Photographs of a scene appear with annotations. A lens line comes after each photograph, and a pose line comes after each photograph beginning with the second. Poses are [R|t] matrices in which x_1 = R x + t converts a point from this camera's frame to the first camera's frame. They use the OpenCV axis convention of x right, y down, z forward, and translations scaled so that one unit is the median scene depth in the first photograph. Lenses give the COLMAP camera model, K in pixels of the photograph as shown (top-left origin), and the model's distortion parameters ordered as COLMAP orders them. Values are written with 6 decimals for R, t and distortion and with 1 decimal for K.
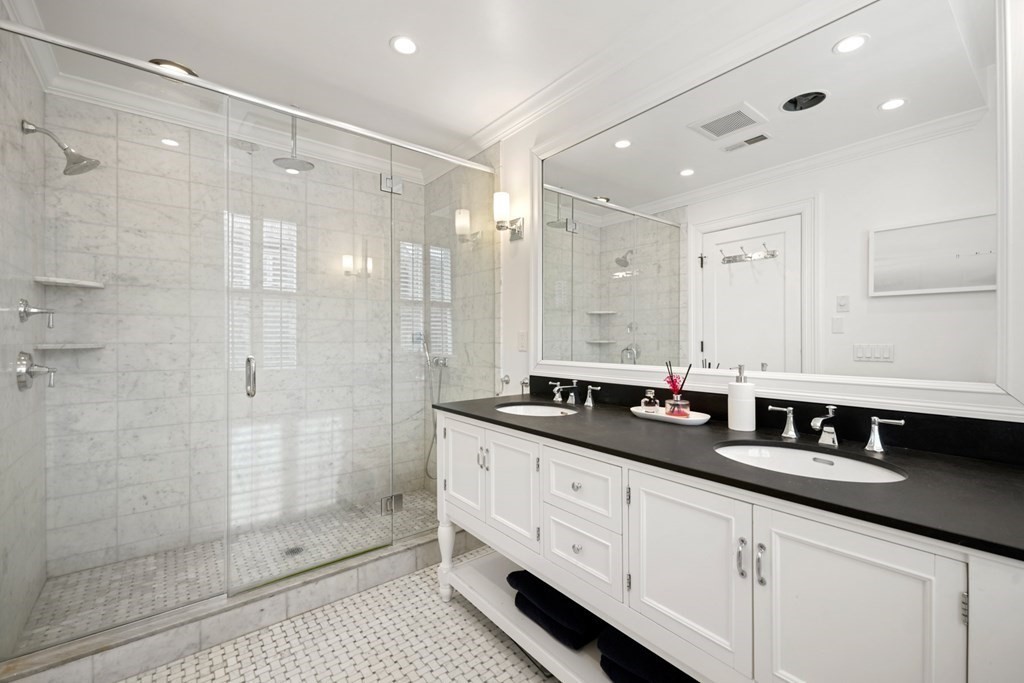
lens RADIAL K [[436.0, 0, 511.9], [0, 436.0, 339.7], [0, 0, 1]] dist [0.006507, -0.003623]
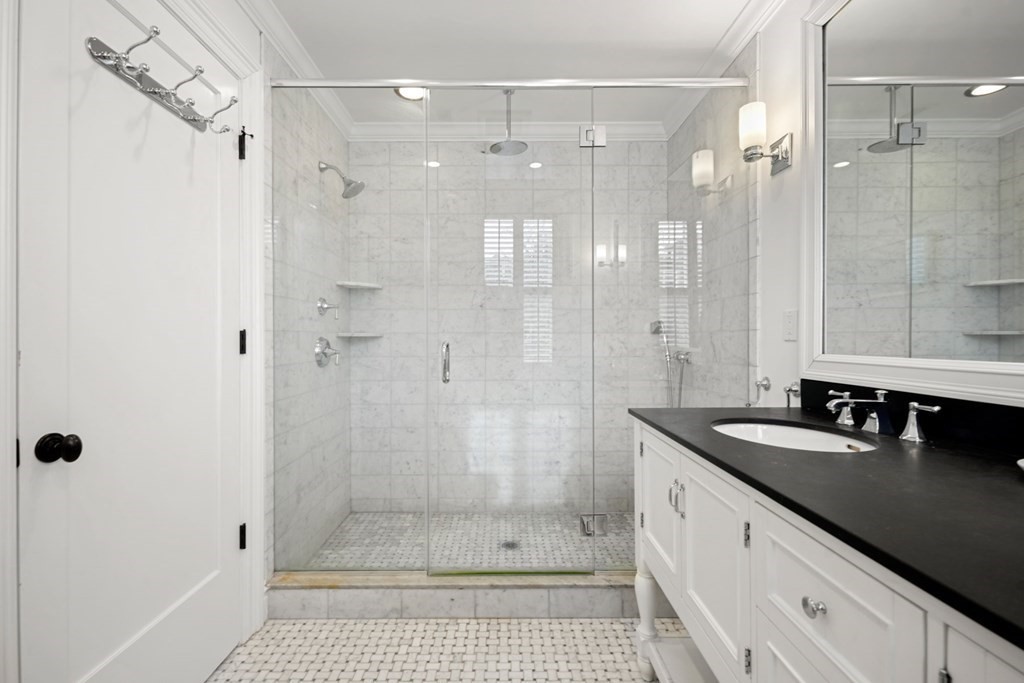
lens RADIAL K [[434.0, 0, 505.9], [0, 434.0, 341.7], [0, 0, 1]] dist [0.006324, -0.000495]
pose [[0.776792, 0.002039, -0.629754, 0.109519], [-0.000599, 0.999997, 0.002499, 0.027939], [0.629757, -0.001563, 0.776791, 0.250661]]
